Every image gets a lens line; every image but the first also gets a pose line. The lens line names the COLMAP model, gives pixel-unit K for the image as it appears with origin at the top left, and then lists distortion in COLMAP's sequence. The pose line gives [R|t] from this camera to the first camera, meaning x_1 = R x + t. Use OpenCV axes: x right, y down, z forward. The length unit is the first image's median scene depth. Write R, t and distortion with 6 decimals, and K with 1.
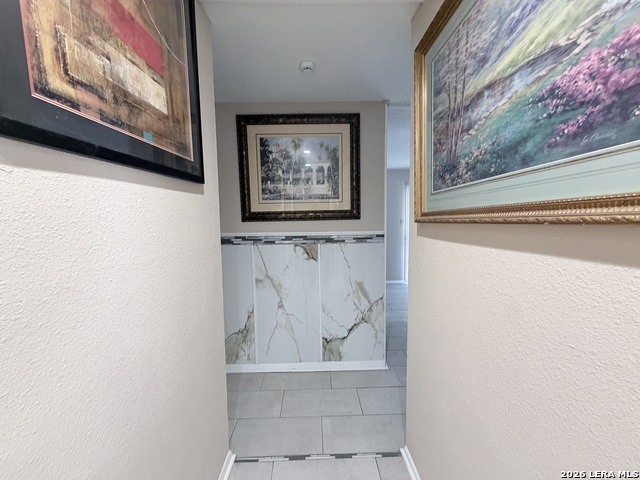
lens RADIAL K [[255.4, 0, 317.5], [0, 255.4, 240.6], [0, 0, 1]] dist [0.000196, 0.000339]
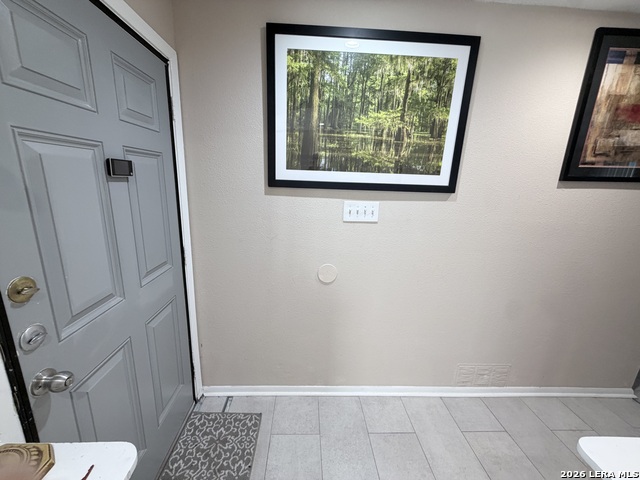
lens RADIAL K [[255.4, 0, 317.5], [0, 255.4, 240.6], [0, 0, 1]] dist [0.000196, 0.000339]
pose [[0.025638, 0.248707, -0.968239, 1.296383], [-0.130185, 0.961140, 0.243437, -0.010147], [0.991158, 0.119809, 0.057020, -1.407421]]
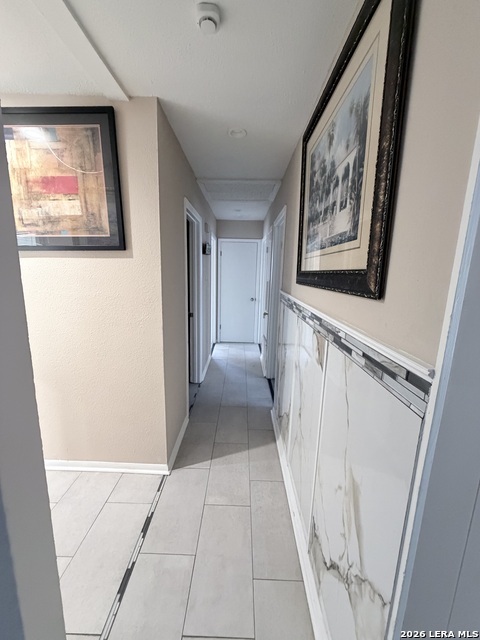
lens RADIAL K [[255.4, 0, 240.7], [0, 255.4, 316.9], [0, 0, 1]] dist [0.000196, 0.000339]
pose [[-0.026326, 0.194601, -0.980529, 1.384937], [-0.110312, 0.974313, 0.196329, -0.311706], [0.993548, 0.113332, -0.004183, 2.447051]]
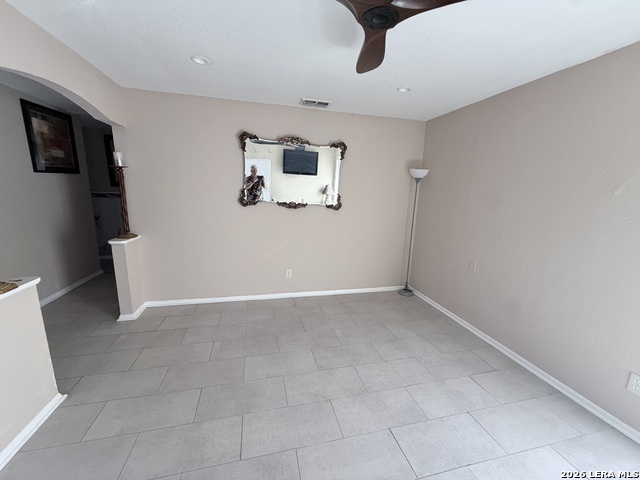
lens RADIAL K [[255.4, 0, 317.5], [0, 255.4, 240.6], [0, 0, 1]] dist [0.000196, 0.000339]
pose [[0.975311, 0.004909, 0.220780, 2.585279], [-0.030947, 0.992925, 0.114636, 0.219103], [-0.218655, -0.118638, 0.968563, -4.203305]]
